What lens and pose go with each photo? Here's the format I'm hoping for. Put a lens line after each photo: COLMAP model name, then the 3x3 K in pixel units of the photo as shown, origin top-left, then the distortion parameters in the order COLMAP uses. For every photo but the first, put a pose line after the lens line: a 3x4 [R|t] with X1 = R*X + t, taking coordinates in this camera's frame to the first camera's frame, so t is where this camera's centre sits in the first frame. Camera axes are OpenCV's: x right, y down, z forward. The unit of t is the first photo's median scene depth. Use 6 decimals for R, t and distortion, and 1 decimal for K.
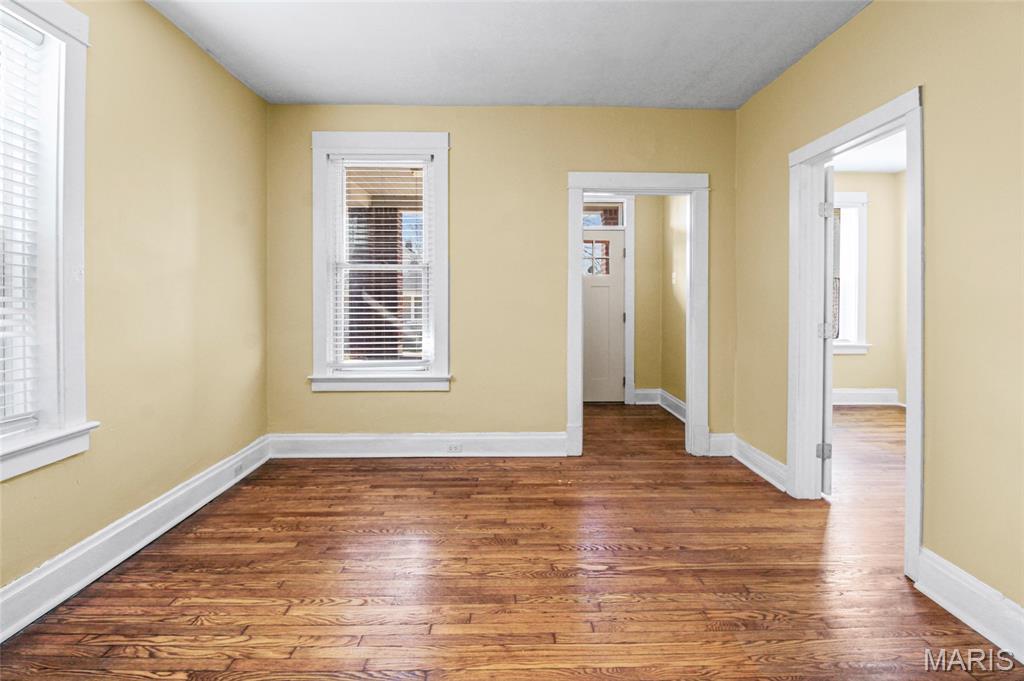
lens RADIAL K [[483.1, 0, 518.4], [0, 483.1, 301.1], [0, 0, 1]] dist [-0.000066, -0.011571]
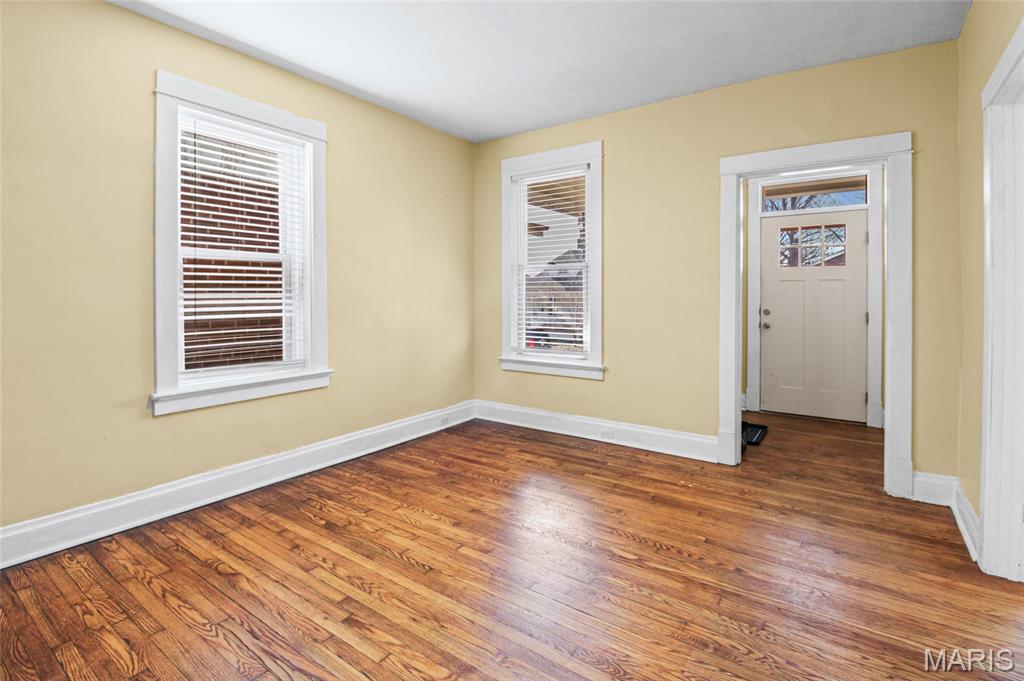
lens RADIAL K [[487.2, 0, 523.0], [0, 487.2, 298.4], [0, 0, 1]] dist [-0.000462, -0.012147]
pose [[0.808826, 0.003913, -0.588035, 0.495882], [-0.002989, 0.999992, 0.002544, 0.001759], [0.588040, -0.000300, 0.808832, 0.024229]]
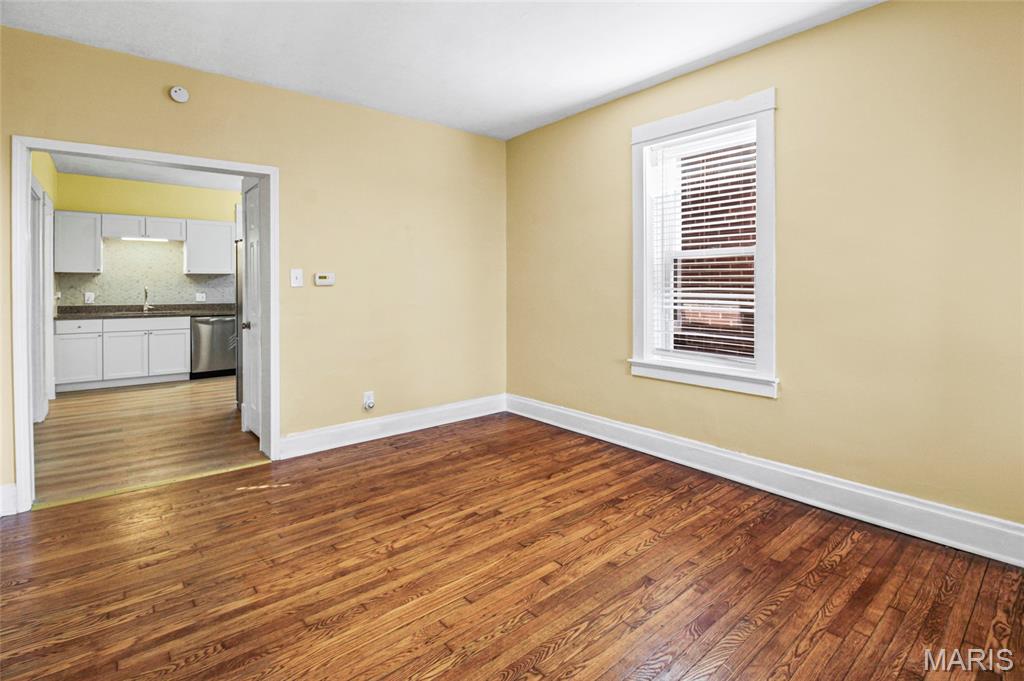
lens RADIAL K [[489.0, 0, 509.5], [0, 489.0, 287.4], [0, 0, 1]] dist [0.001252, -0.011447]
pose [[-0.785763, -0.000580, -0.618528, 0.455601], [-0.005156, 0.999971, 0.005612, -0.010403], [0.618506, 0.007599, -0.785743, 1.279040]]
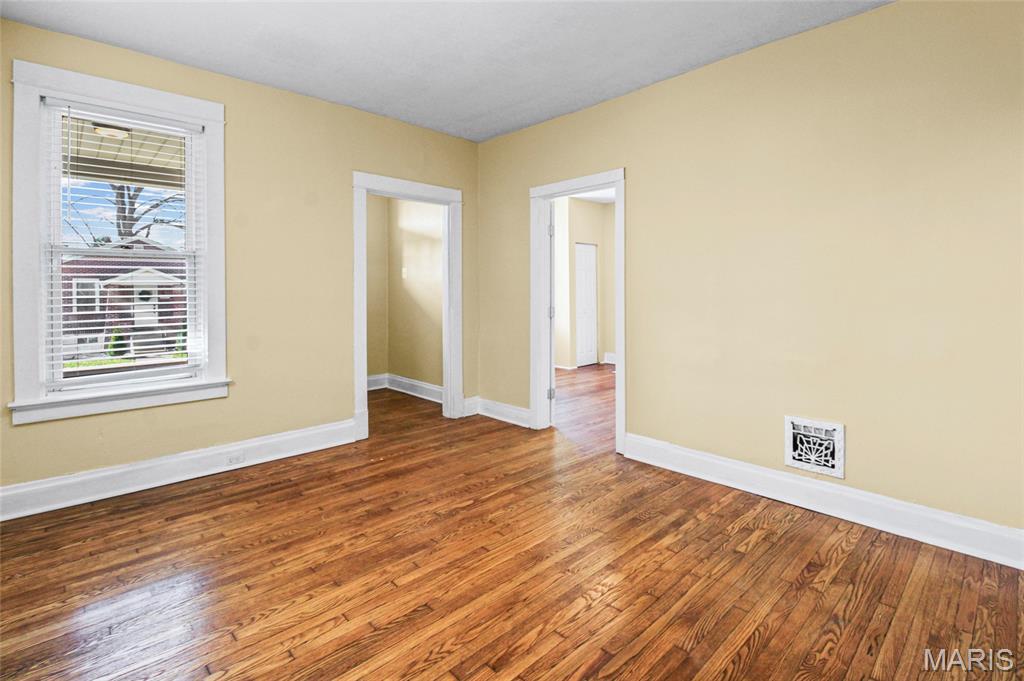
lens RADIAL K [[484.7, 0, 520.0], [0, 484.7, 292.0], [0, 0, 1]] dist [-0.000019, -0.011255]
pose [[0.732350, -0.007613, 0.680886, -0.499998], [0.009800, 0.999952, 0.000639, -0.001564], [-0.680858, 0.006205, 0.732389, -0.025031]]
